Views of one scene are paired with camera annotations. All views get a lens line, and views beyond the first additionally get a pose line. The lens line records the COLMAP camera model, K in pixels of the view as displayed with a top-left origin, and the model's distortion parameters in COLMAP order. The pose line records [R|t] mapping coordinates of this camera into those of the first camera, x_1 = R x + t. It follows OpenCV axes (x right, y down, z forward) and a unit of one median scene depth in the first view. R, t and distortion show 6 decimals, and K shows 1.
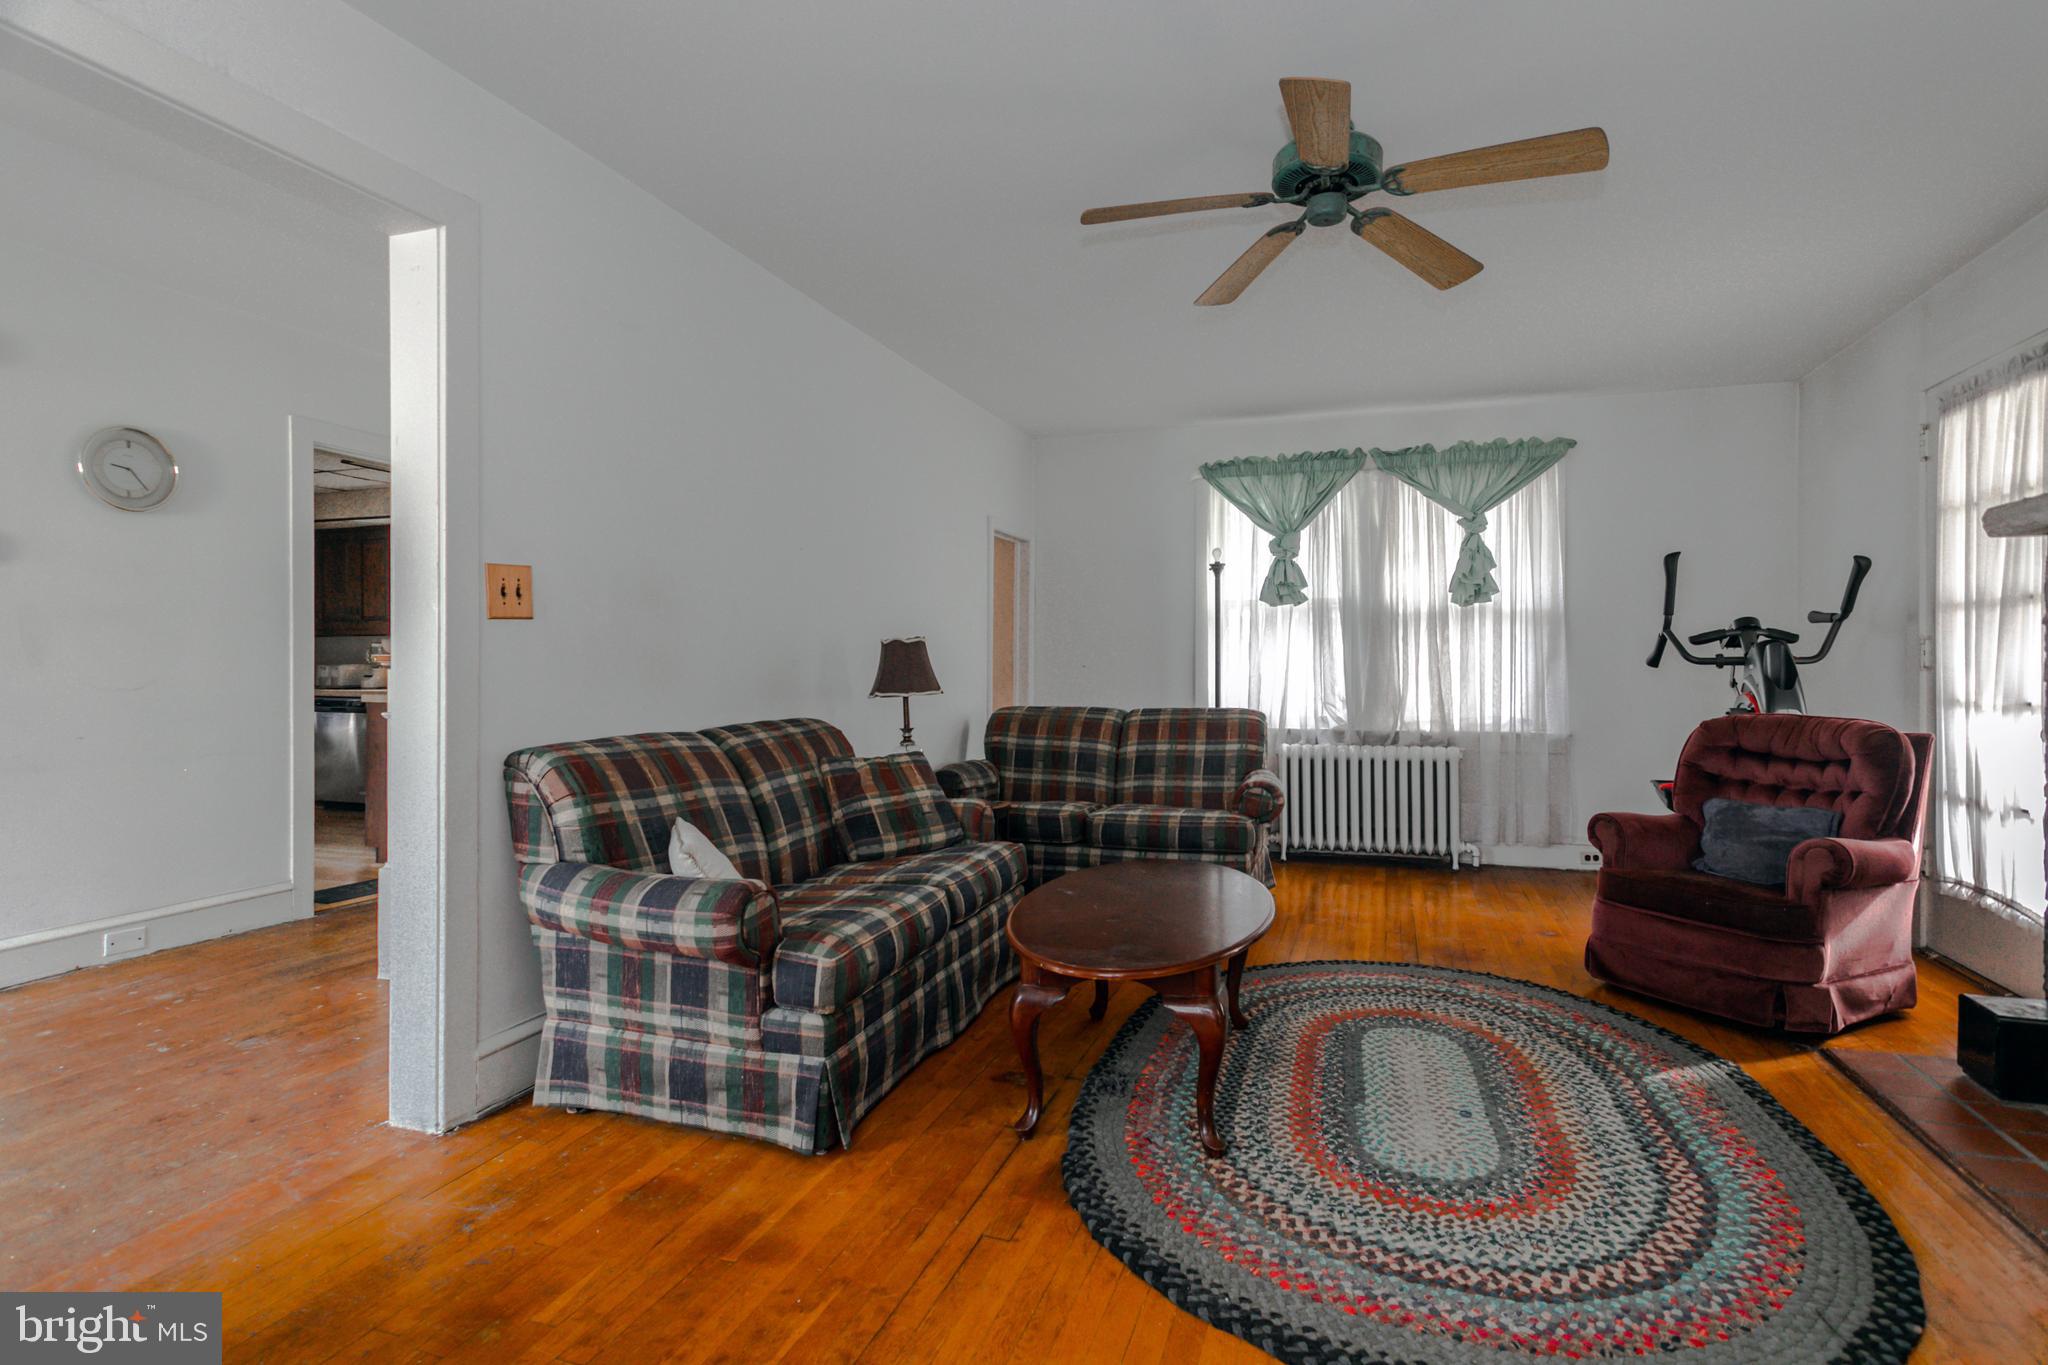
lens RADIAL K [[968.1, 0, 1021.2], [0, 968.1, 667.3], [0, 0, 1]] dist [0.001532, 0.000418]
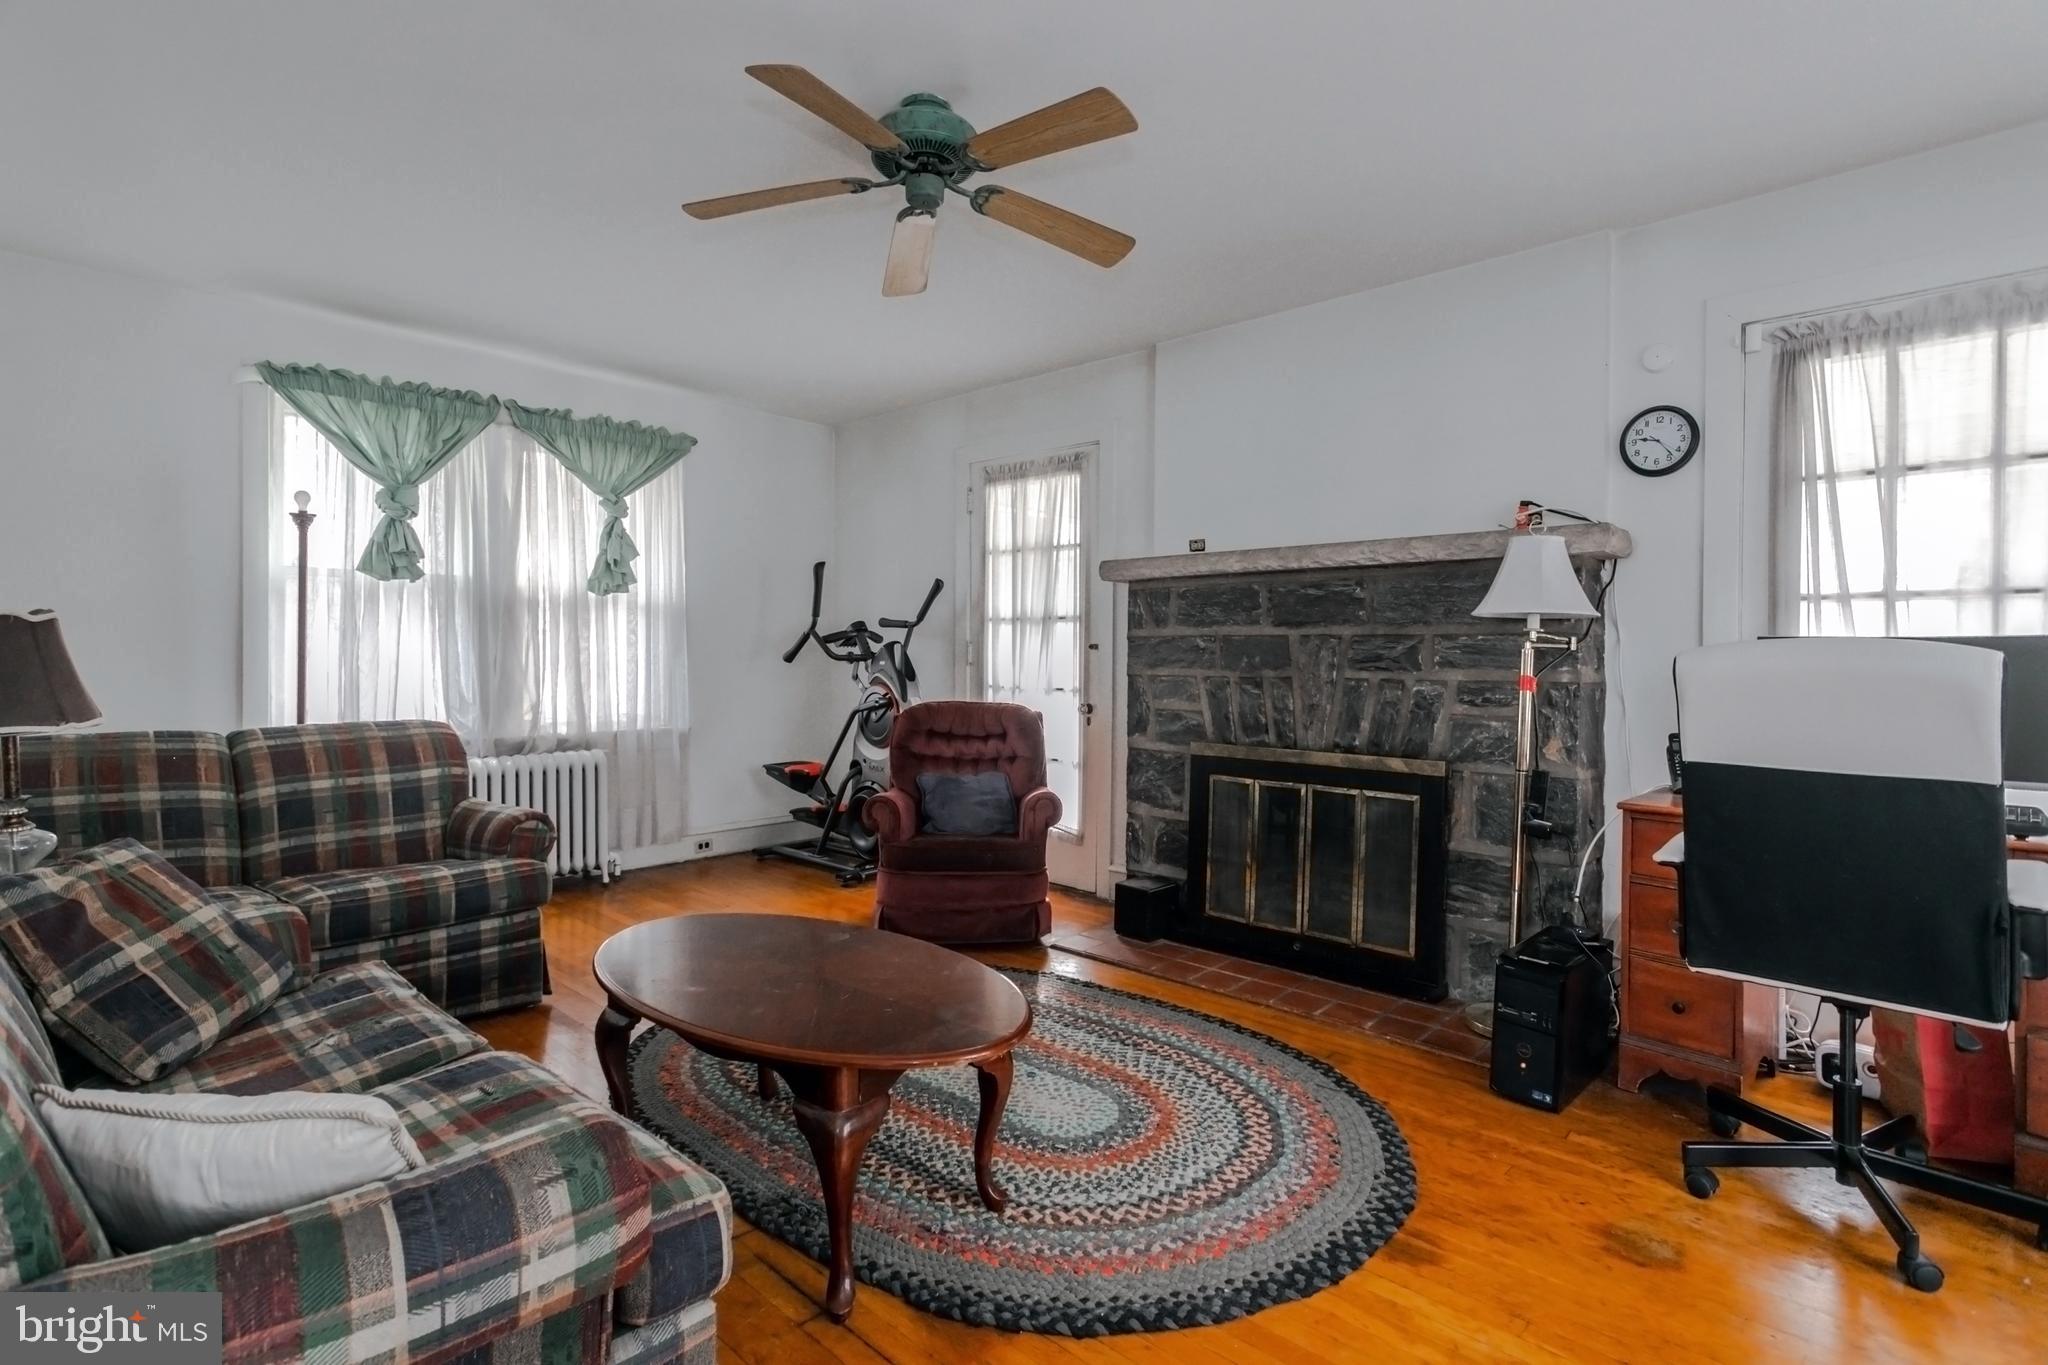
lens RADIAL K [[1037.6, 0, 1015.8], [0, 1037.6, 667.2], [0, 0, 1]] dist [-0.000544, 0.000360]
pose [[0.406083, -0.007188, 0.913808, -0.455098], [-0.005575, 0.999931, 0.010342, -0.012198], [-0.913819, -0.009294, 0.406015, 0.390308]]
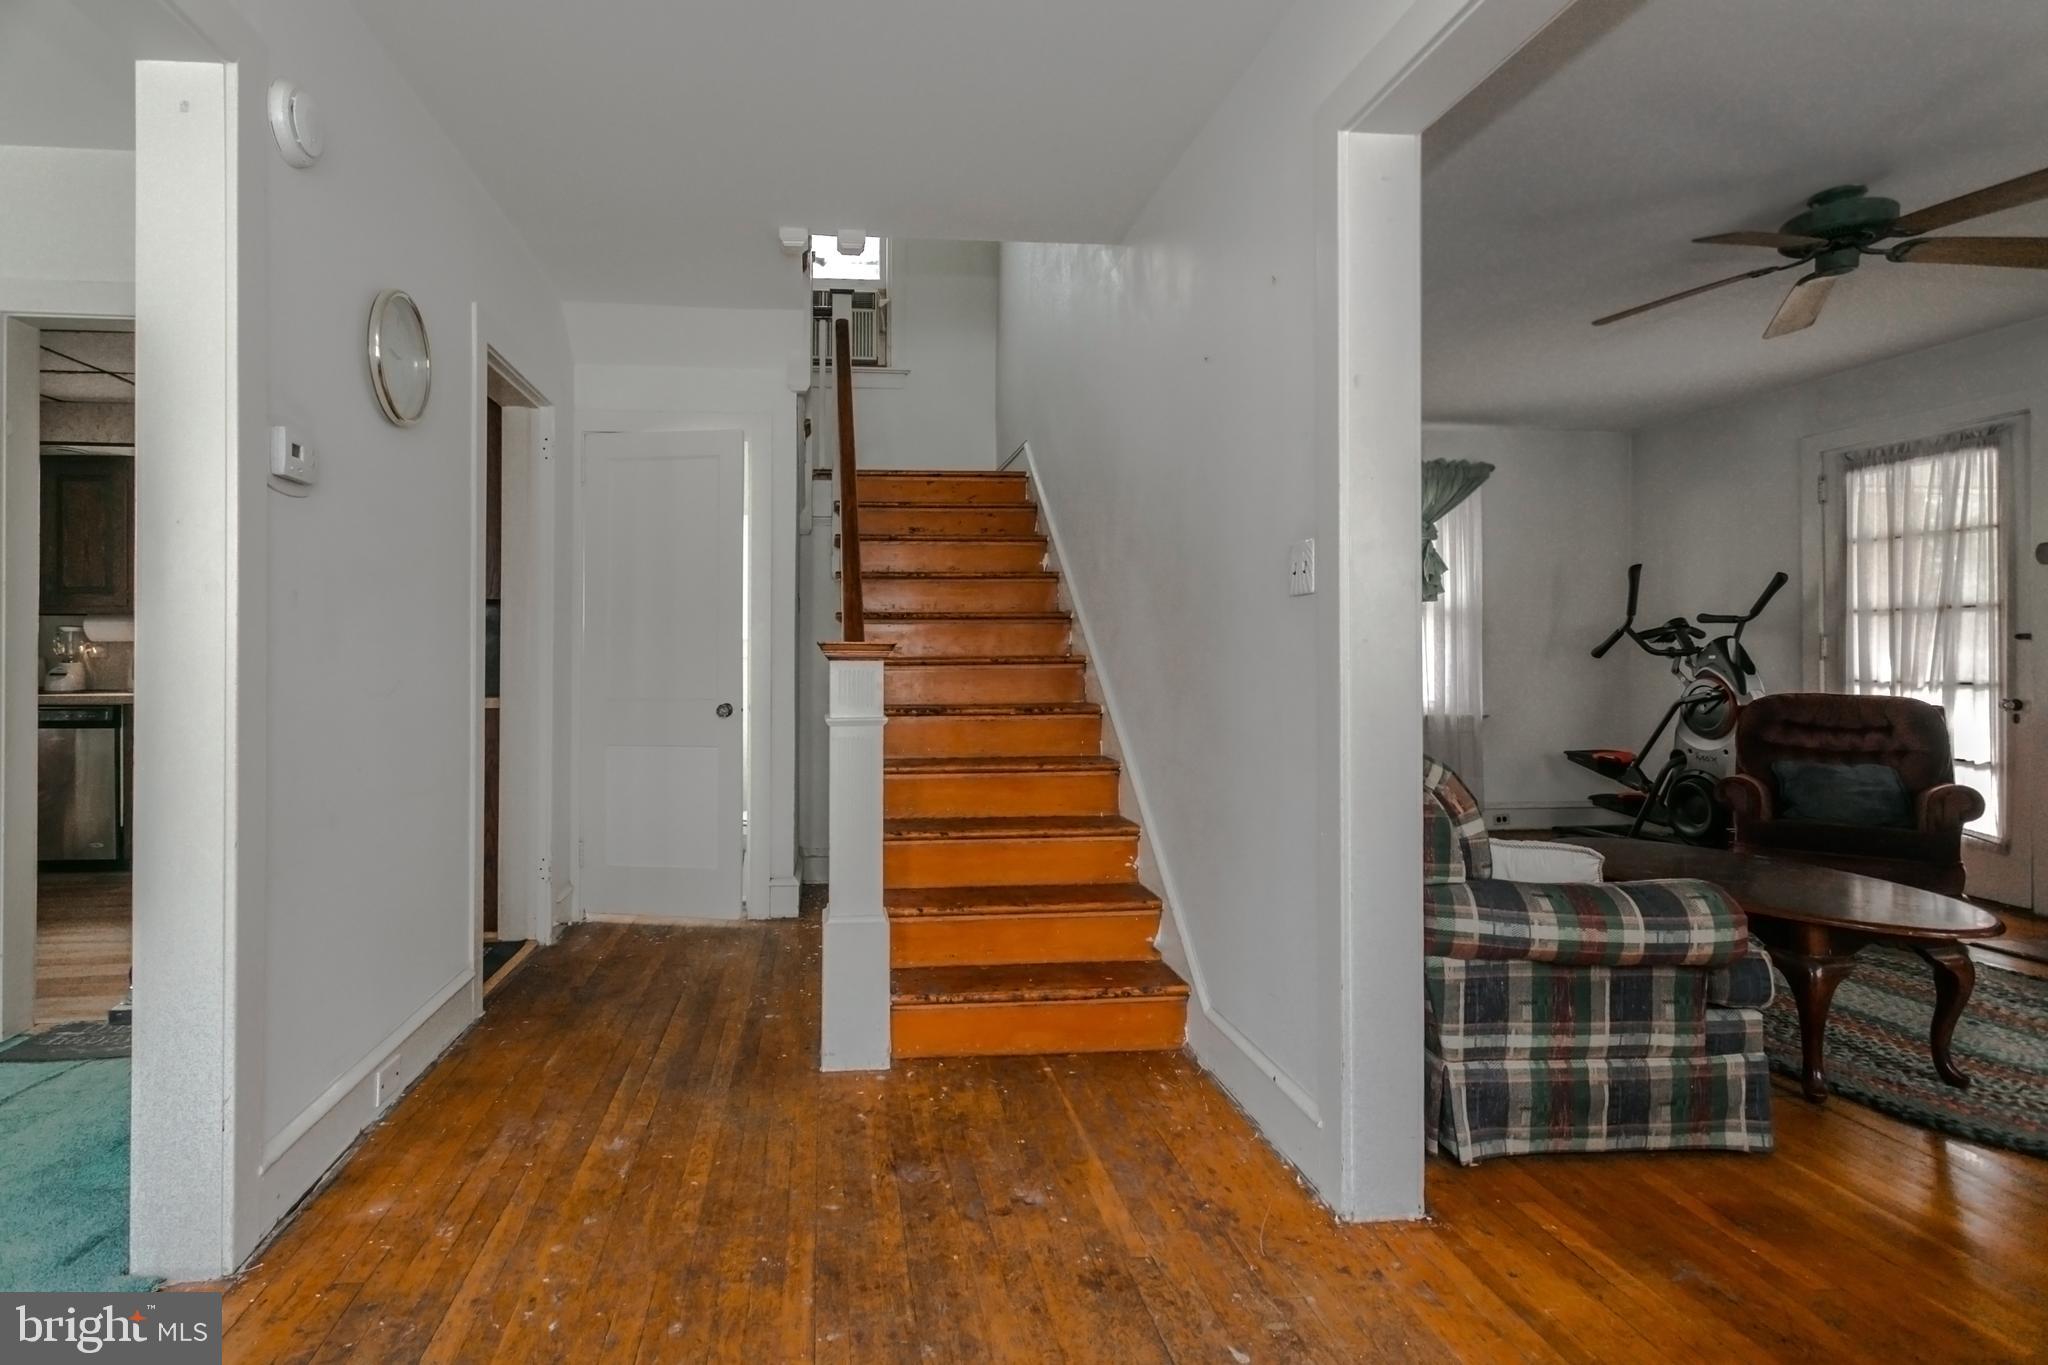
lens RADIAL K [[1006.7, 0, 864.2], [0, 1006.7, 654.1], [0, 0, 1]] dist [0.004425, -0.001300]
pose [[0.921409, 0.000506, 0.388594, -0.956661], [0.001861, 0.999982, -0.005716, 0.000686], [-0.388589, 0.005989, 0.921392, 0.266630]]
